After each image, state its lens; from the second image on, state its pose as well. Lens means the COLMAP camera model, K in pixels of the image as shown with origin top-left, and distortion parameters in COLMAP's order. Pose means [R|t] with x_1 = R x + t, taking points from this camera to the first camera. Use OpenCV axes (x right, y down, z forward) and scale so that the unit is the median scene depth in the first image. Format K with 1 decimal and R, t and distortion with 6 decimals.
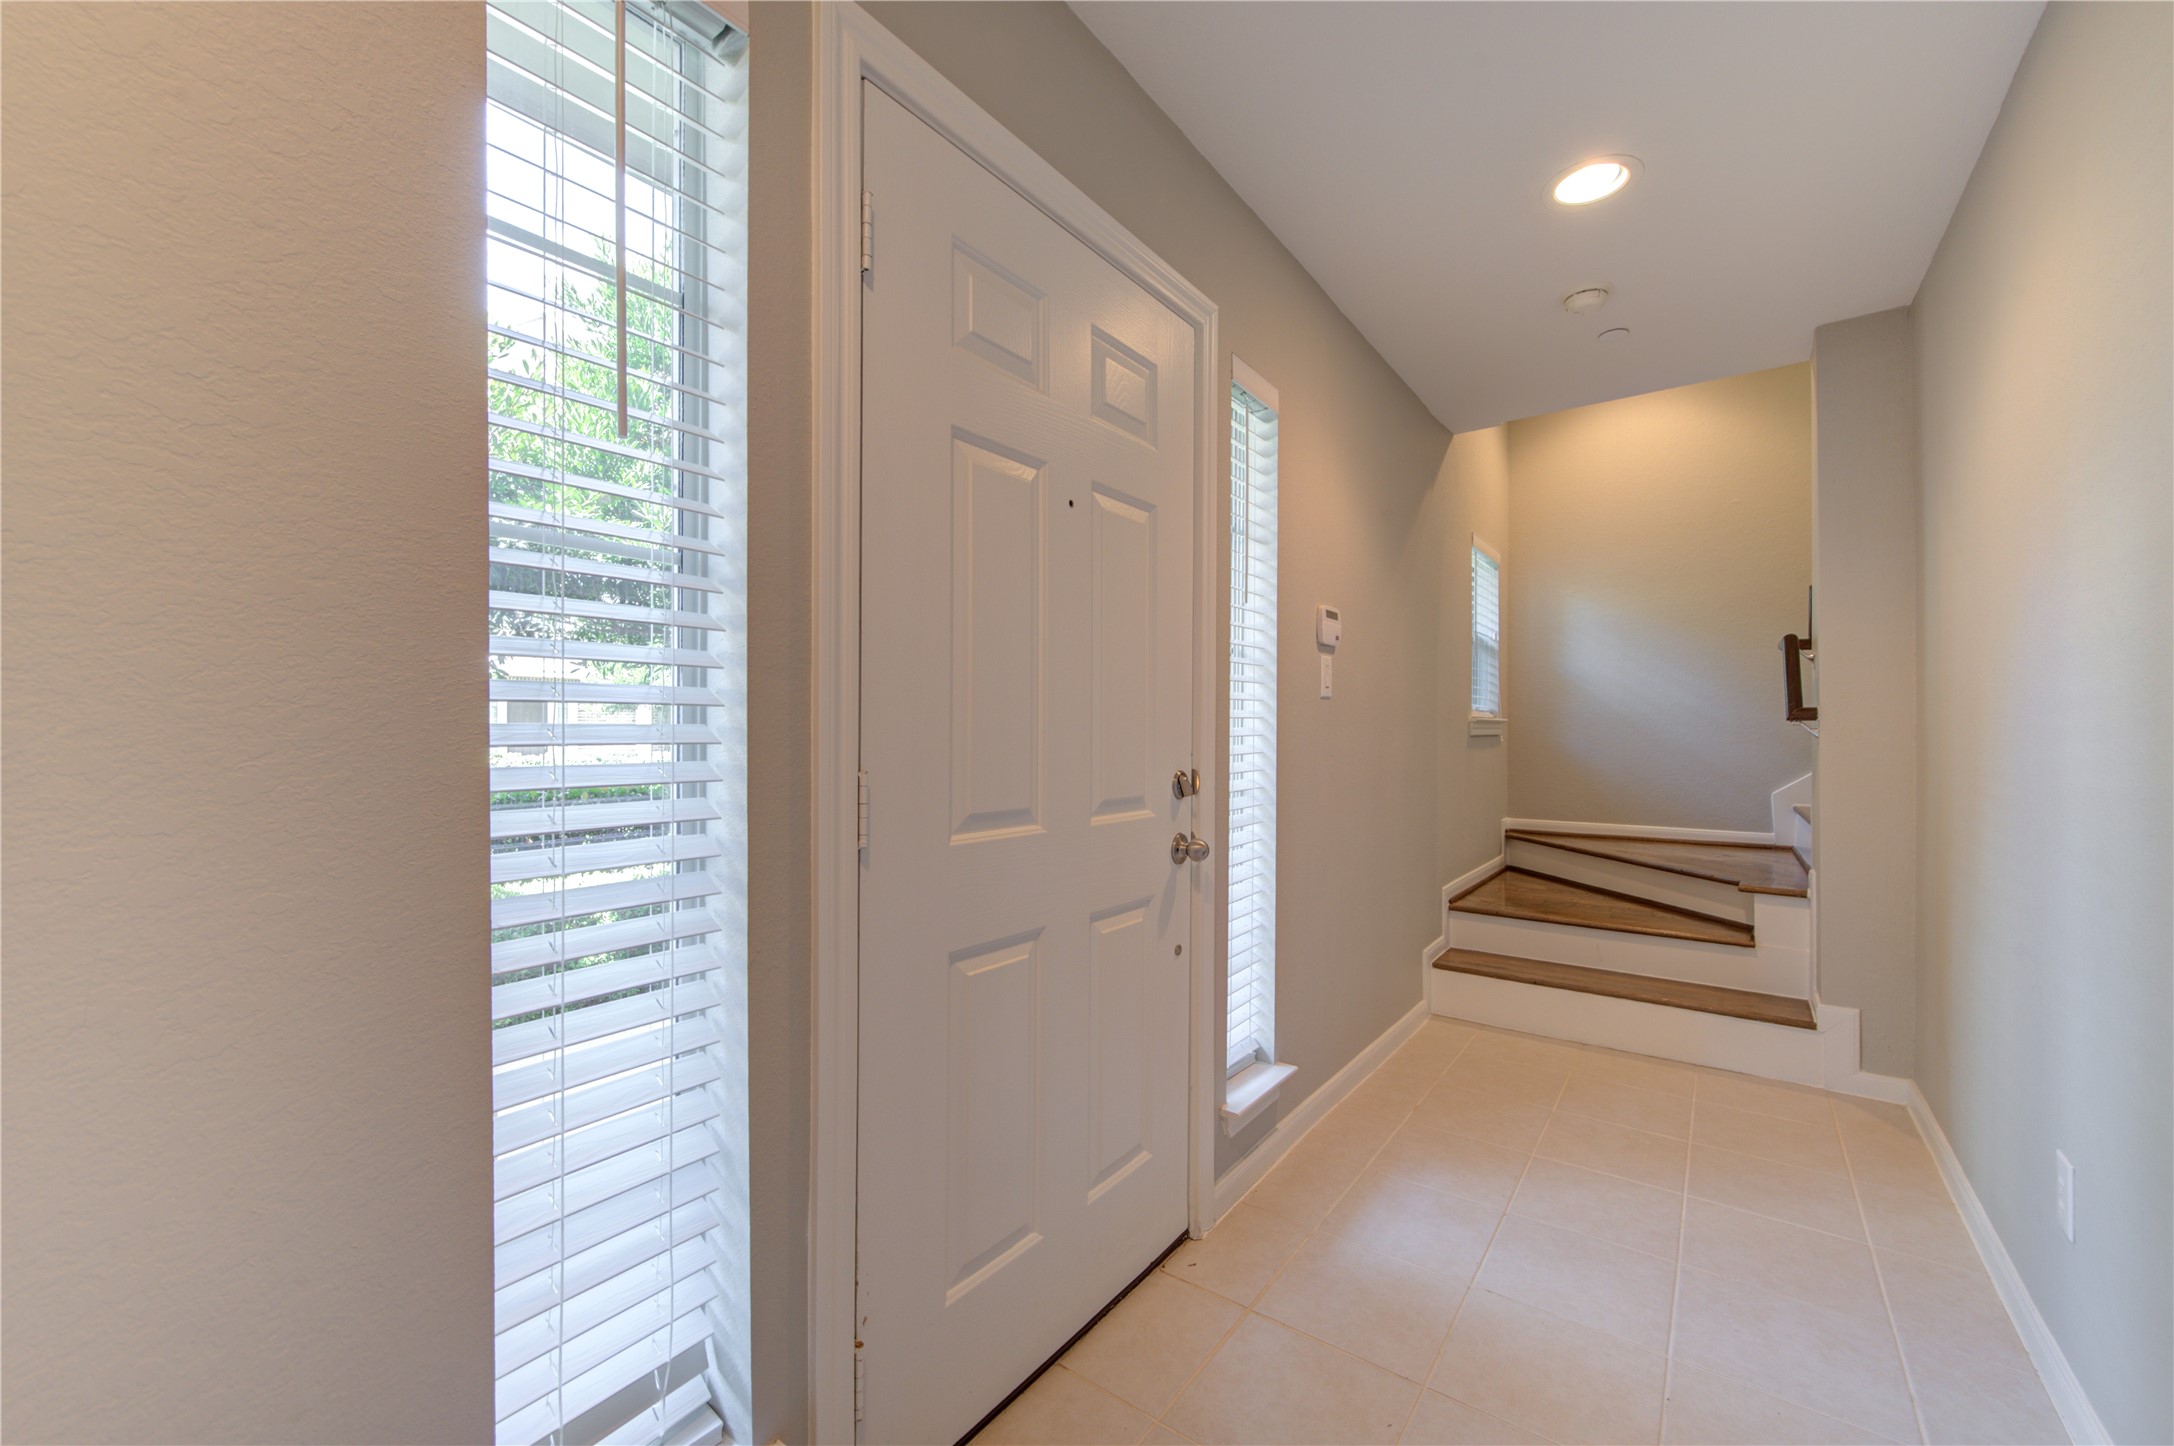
lens RADIAL K [[861.0, 0, 1086.1], [0, 861.0, 733.9], [0, 0, 1]] dist [-0.000294, -0.000013]
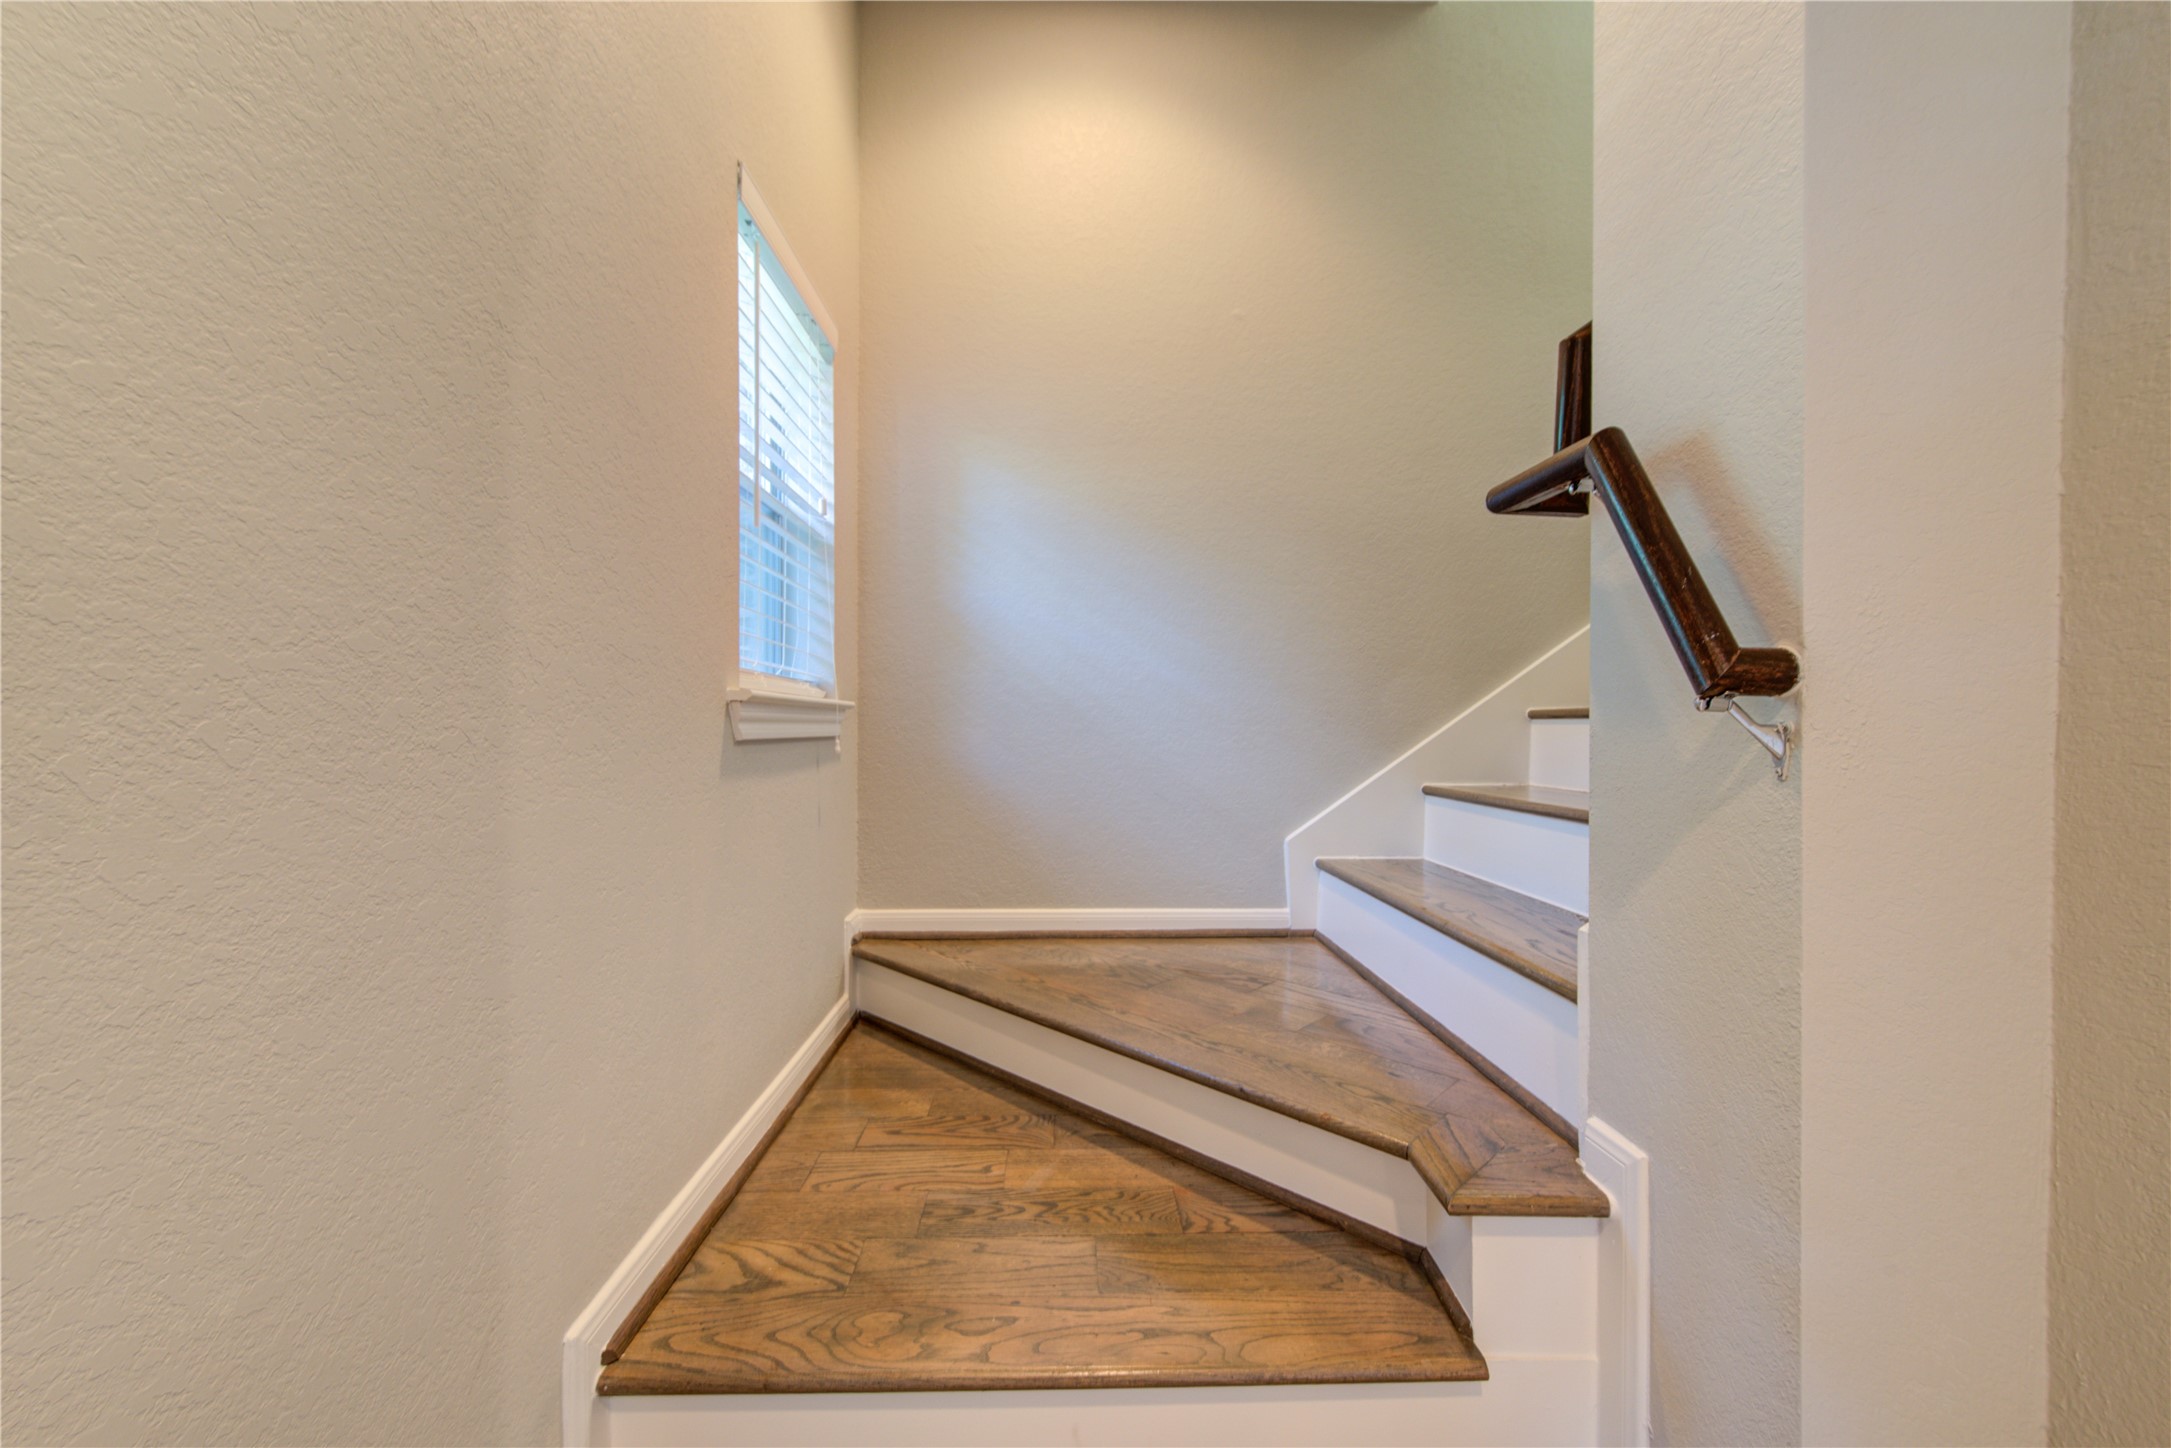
lens RADIAL K [[855.2, 0, 1084.3], [0, 855.2, 730.8], [0, 0, 1]] dist [-0.000197, 0.000027]
pose [[0.788595, 0.000057, 0.614913, 0.316668], [-0.001809, 0.999996, 0.002228, -0.002687], [-0.614910, -0.002869, 0.788592, 0.585209]]
